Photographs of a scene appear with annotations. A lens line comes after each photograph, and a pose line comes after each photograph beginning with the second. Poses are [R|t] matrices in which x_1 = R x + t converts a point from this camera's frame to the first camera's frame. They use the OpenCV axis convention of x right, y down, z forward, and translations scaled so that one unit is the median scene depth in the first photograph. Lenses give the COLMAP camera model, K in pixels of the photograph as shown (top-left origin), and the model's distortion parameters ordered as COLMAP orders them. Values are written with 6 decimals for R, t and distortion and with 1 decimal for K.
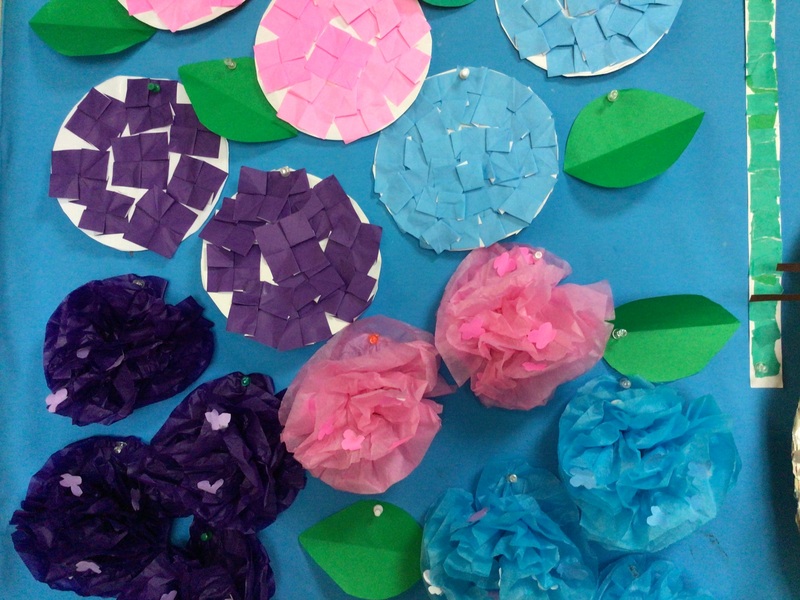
lens RADIAL K [[726.5, 0, 400.0], [0, 726.5, 300.0], [0, 0, 1]] dist [0.119287, -0.278837]
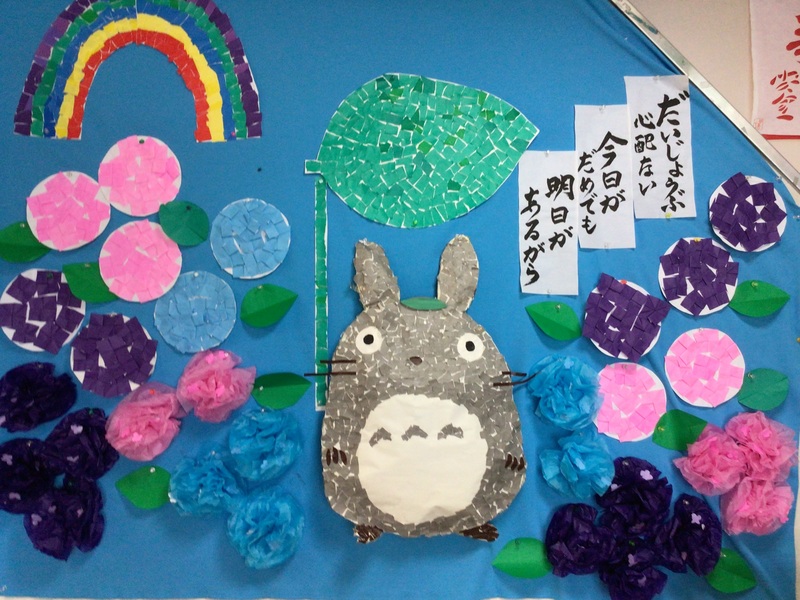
lens RADIAL K [[726.5, 0, 400.0], [0, 726.5, 300.0], [0, 0, 1]] dist [0.119287, -0.278837]
pose [[0.989606, 0.011829, 0.143317, 0.388924], [-0.006350, 0.999234, -0.038625, -0.145506], [-0.143664, 0.037314, 0.988923, -1.334582]]
